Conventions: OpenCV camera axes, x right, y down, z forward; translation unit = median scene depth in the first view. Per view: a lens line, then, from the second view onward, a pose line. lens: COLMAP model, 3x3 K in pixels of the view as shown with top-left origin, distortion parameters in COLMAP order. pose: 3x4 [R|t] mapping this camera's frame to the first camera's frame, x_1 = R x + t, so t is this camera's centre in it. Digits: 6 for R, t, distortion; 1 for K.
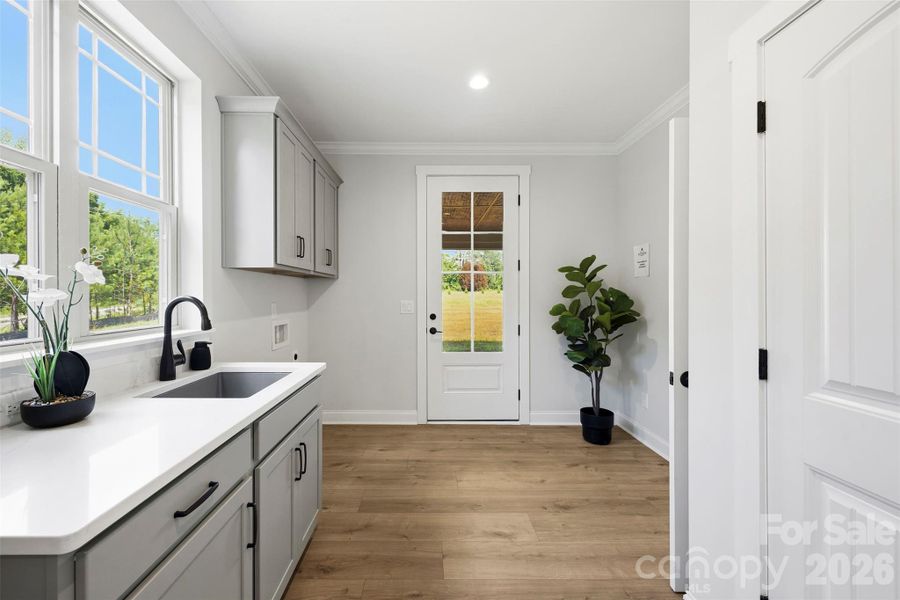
lens RADIAL K [[348.3, 0, 444.3], [0, 348.3, 297.1], [0, 0, 1]] dist [-0.001949, 0.000099]
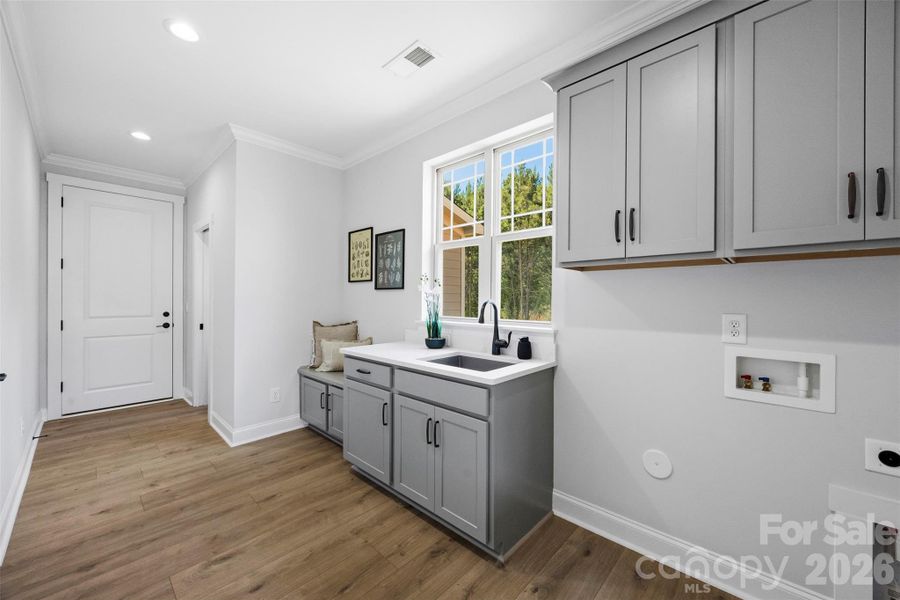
lens RADIAL K [[348.3, 0, 453.0], [0, 348.3, 299.6], [0, 0, 1]] dist [-0.001949, 0.000099]
pose [[-0.710082, -0.004246, -0.704106, 0.386821], [-0.007658, 0.999969, 0.001693, -0.006964], [0.704077, 0.006594, -0.710093, 1.800260]]
